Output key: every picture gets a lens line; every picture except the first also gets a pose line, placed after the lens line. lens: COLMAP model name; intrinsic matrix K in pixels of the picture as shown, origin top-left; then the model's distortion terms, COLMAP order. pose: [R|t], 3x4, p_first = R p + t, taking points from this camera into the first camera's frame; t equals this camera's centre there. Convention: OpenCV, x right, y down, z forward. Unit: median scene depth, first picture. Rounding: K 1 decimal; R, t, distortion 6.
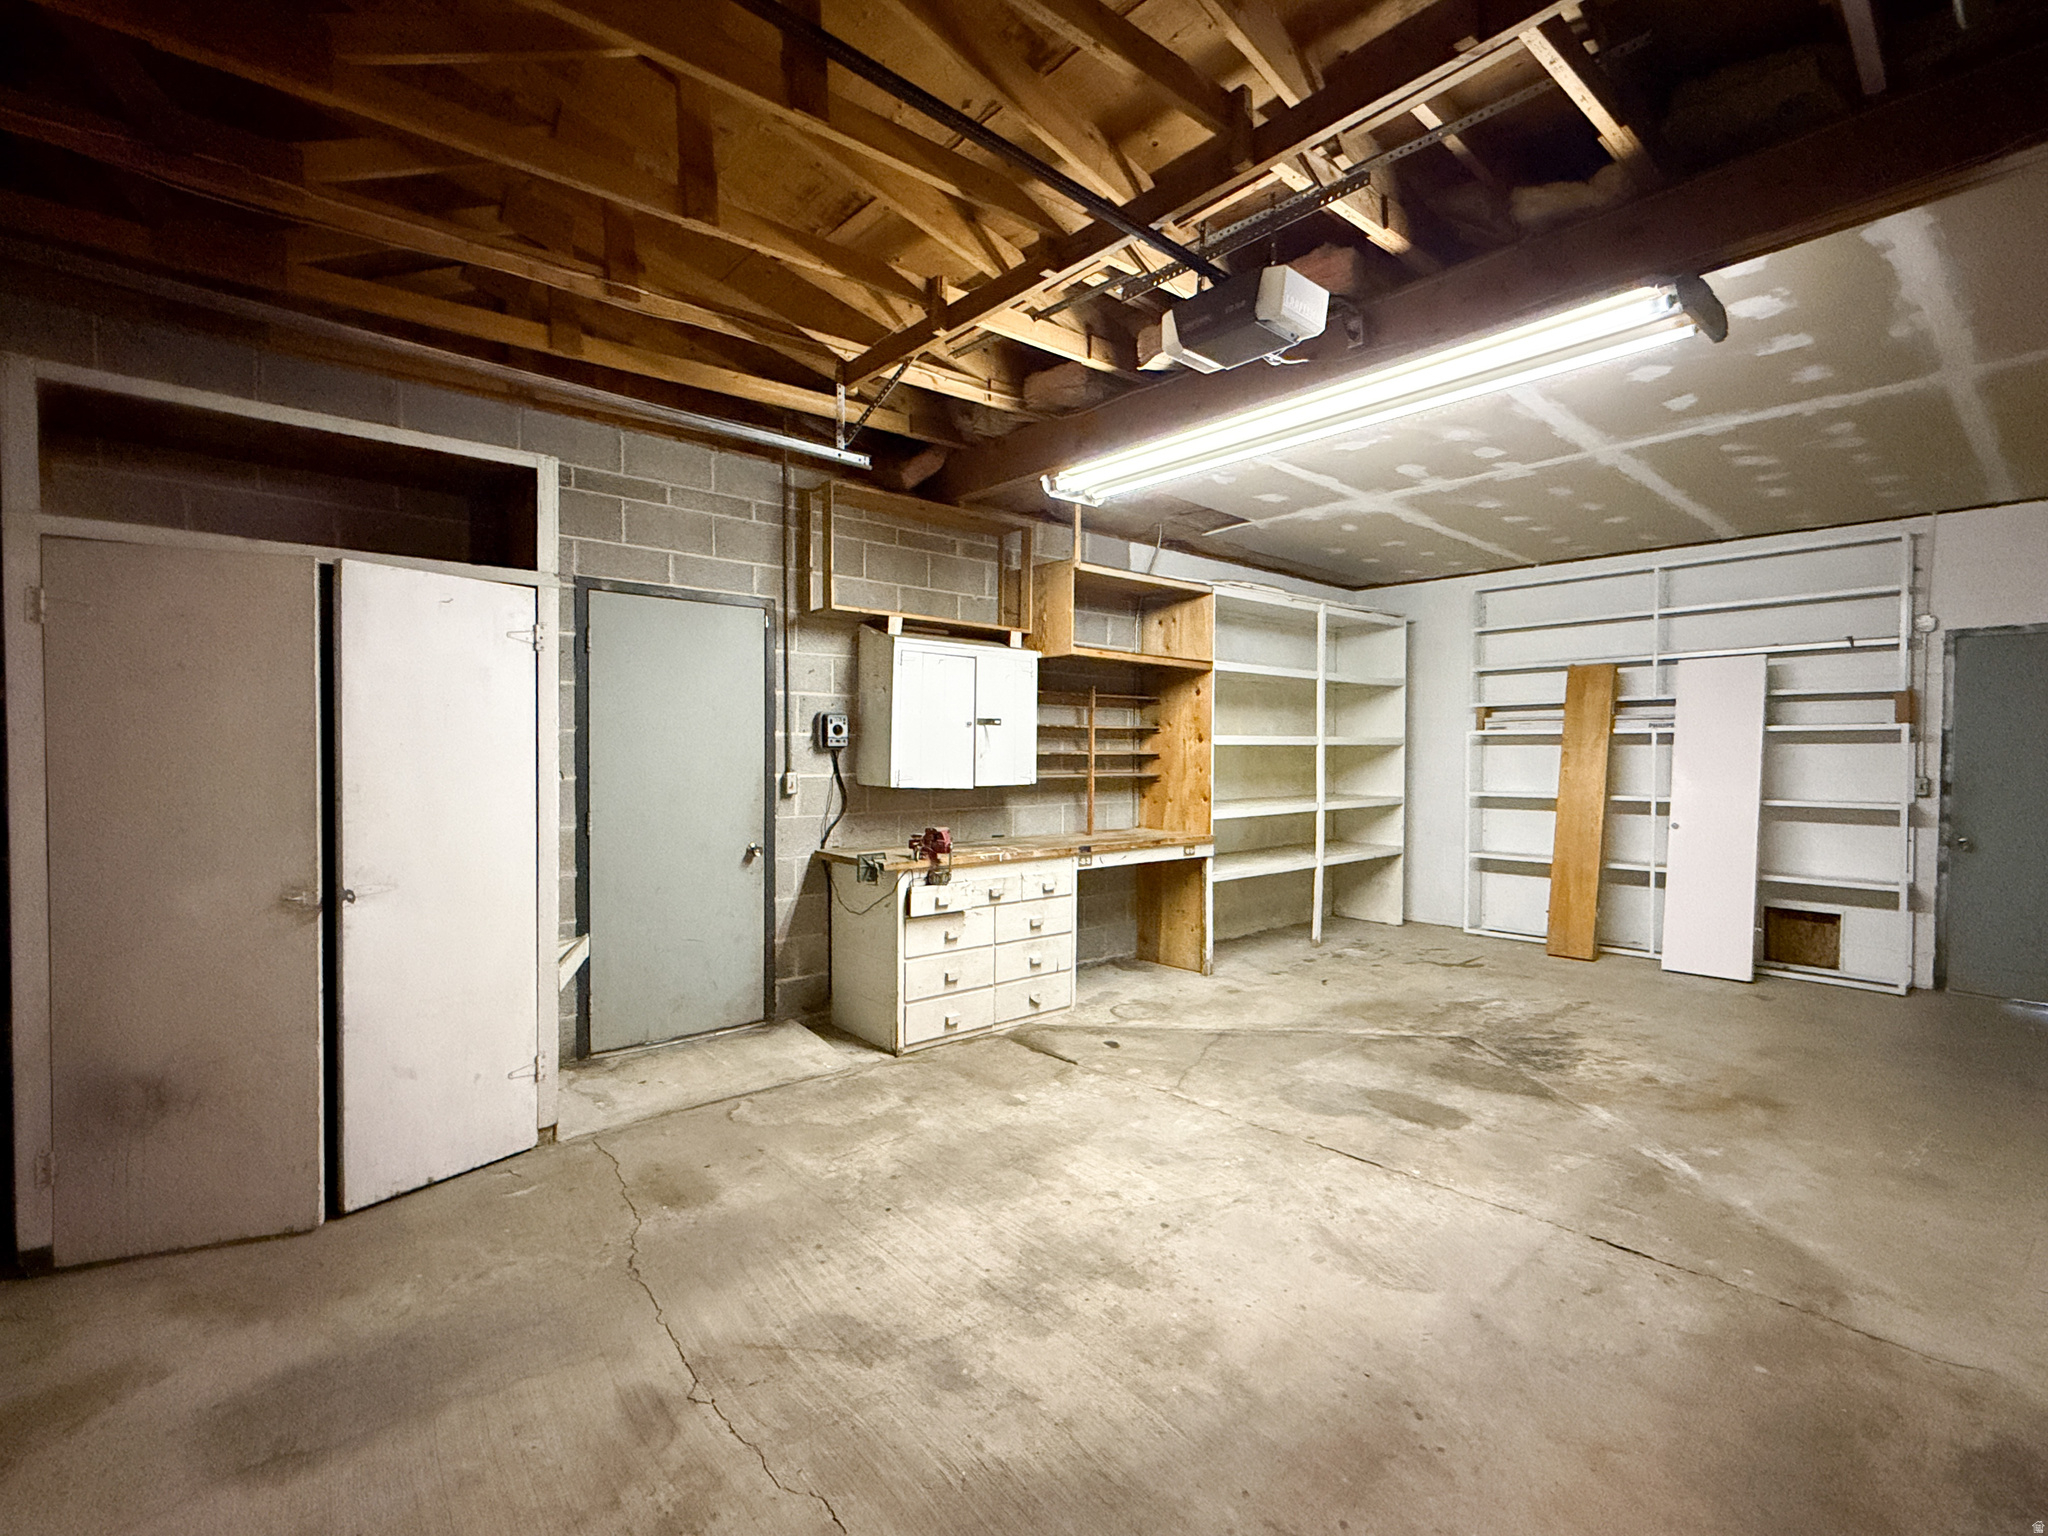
lens RADIAL K [[955.4, 0, 1025.6], [0, 955.4, 766.5], [0, 0, 1]] dist [0.003910, 0.000403]
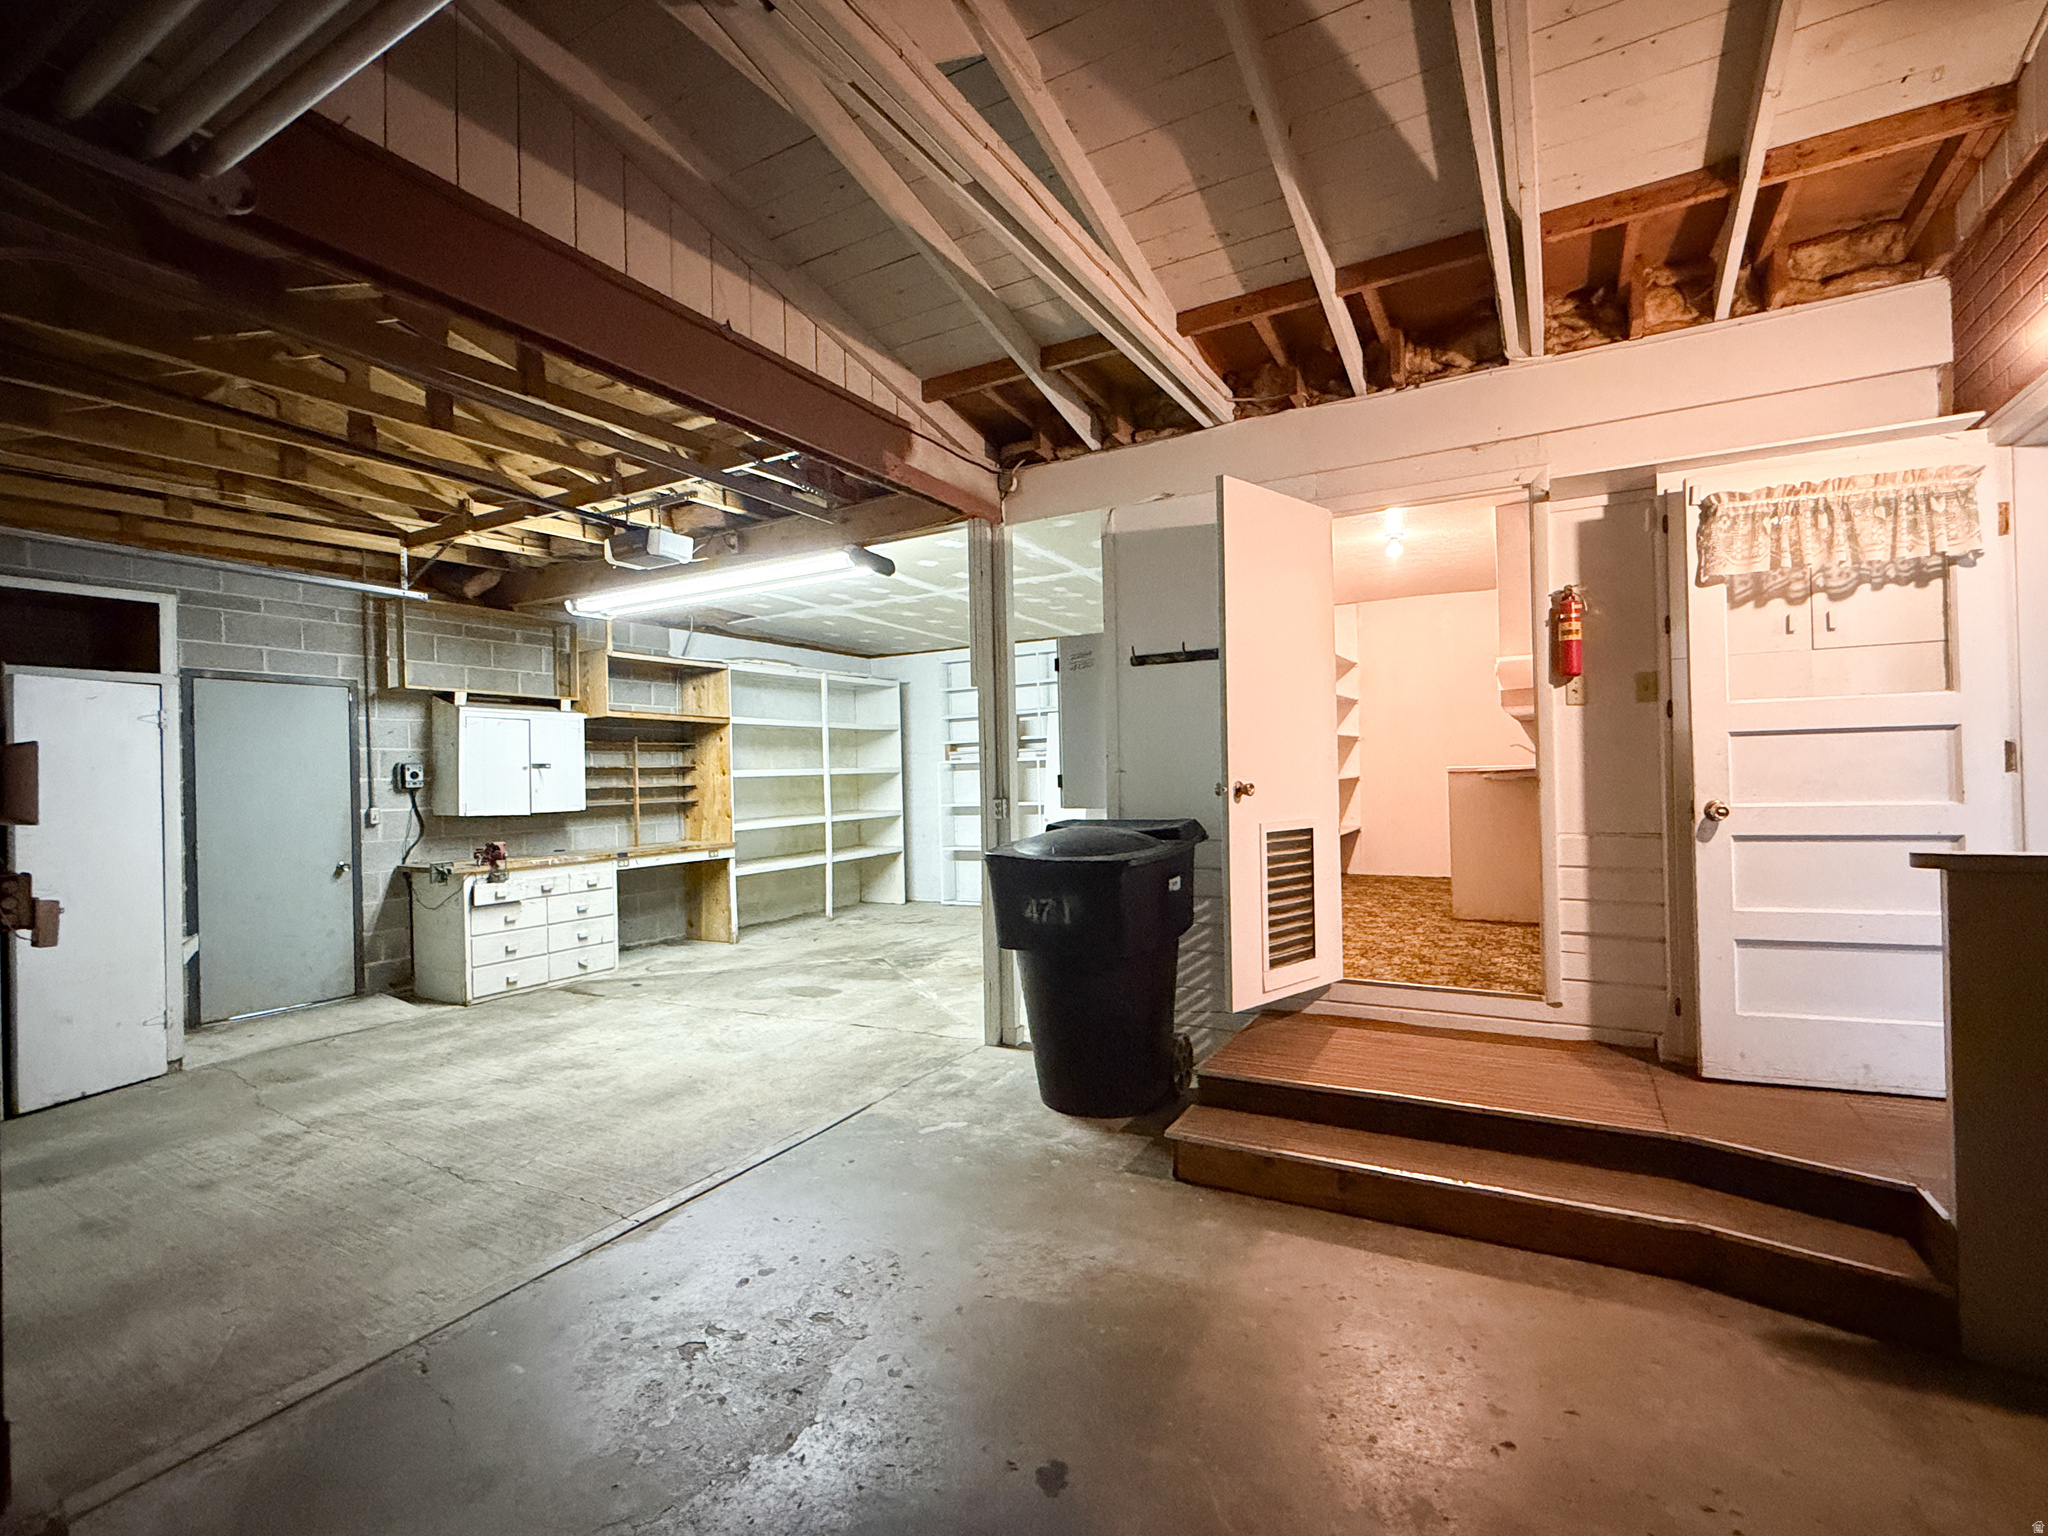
lens RADIAL K [[955.4, 0, 1022.2], [0, 955.4, 769.5], [0, 0, 1]] dist [0.003910, 0.000403]
pose [[0.942985, -0.028630, 0.331602, 0.167909], [0.038030, 0.999037, -0.021891, 0.016078], [-0.330656, 0.033254, 0.943165, -0.569849]]
